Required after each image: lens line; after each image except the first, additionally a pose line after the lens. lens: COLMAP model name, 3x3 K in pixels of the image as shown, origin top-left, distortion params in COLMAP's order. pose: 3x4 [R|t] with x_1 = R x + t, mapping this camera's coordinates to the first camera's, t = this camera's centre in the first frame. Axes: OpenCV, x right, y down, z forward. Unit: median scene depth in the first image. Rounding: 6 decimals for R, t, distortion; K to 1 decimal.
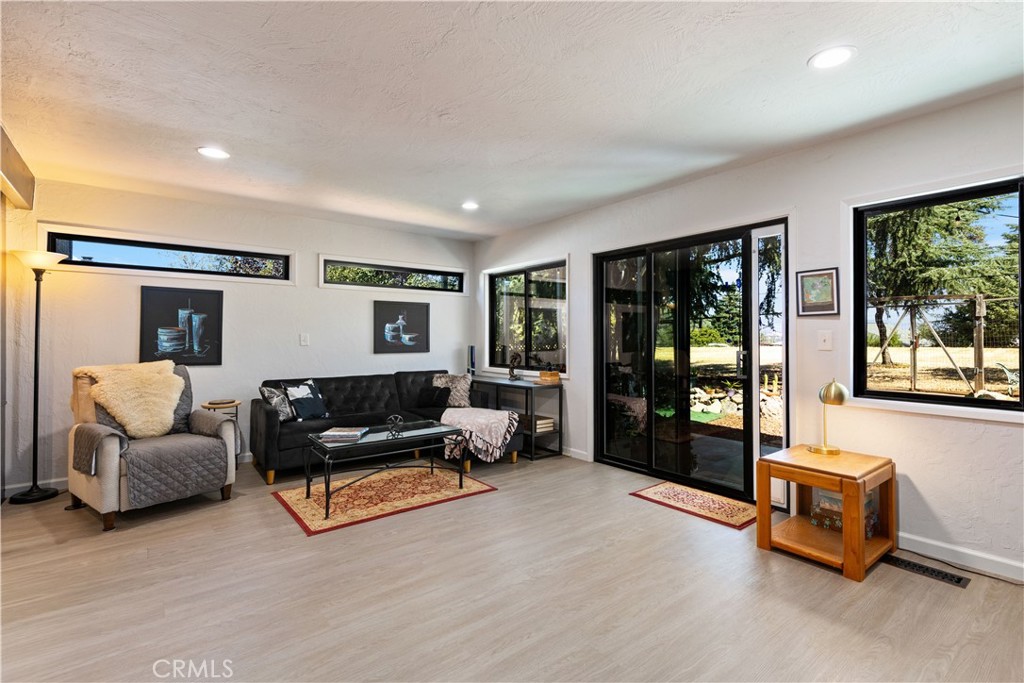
lens RADIAL K [[468.1, 0, 514.5], [0, 468.1, 334.8], [0, 0, 1]] dist [0.000628, 0.000109]
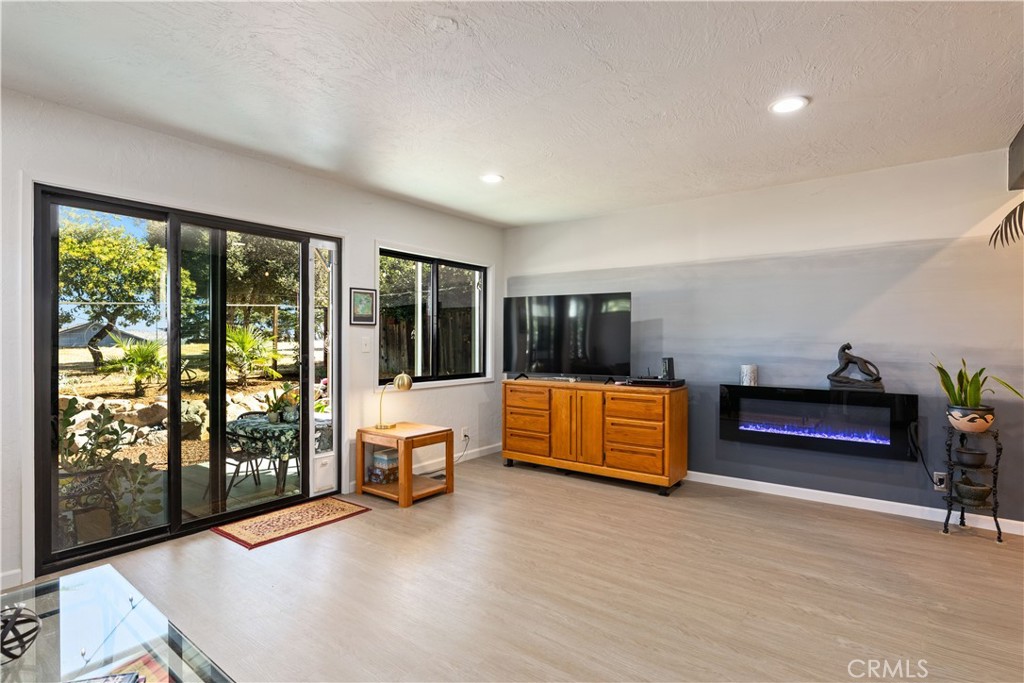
lens RADIAL K [[507.1, 0, 513.3], [0, 507.1, 346.8], [0, 0, 1]] dist [0.003601, 0.000057]
pose [[-0.252845, -0.010186, 0.967453, -0.777621], [-0.005614, 0.999943, 0.009061, 0.003564], [-0.967490, -0.003141, -0.252888, 0.945077]]
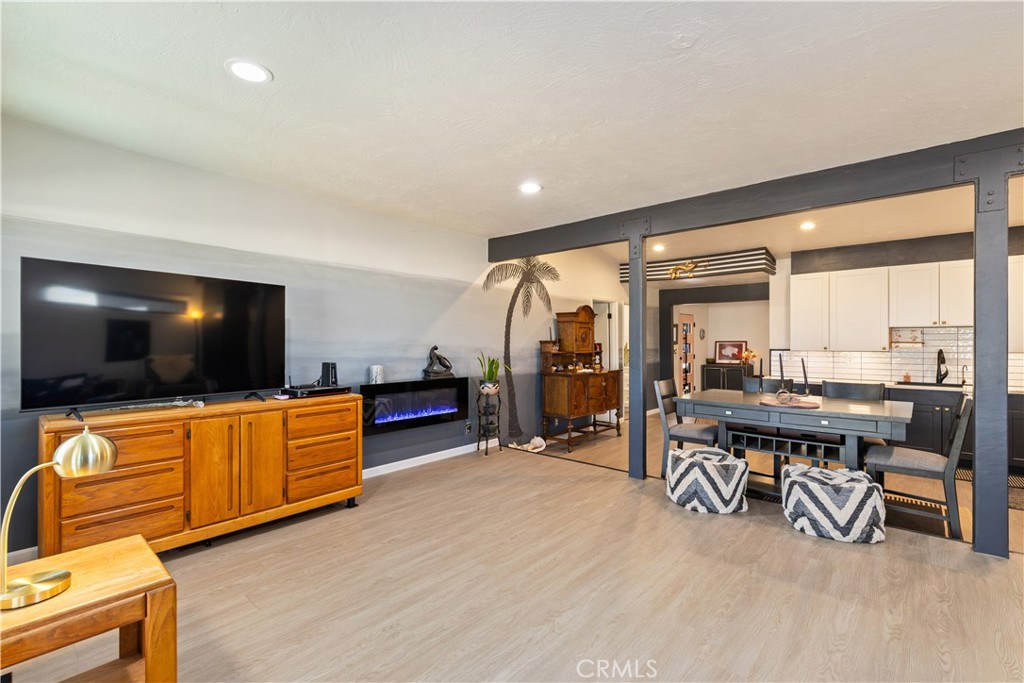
lens RADIAL K [[453.4, 0, 516.8], [0, 453.4, 344.0], [0, 0, 1]] dist [0.000968, 0.000170]
pose [[-0.981120, 0.001119, -0.193396, 0.209383], [0.000949, 0.999999, 0.000973, -0.004395], [0.193397, 0.000772, -0.981120, 1.410390]]
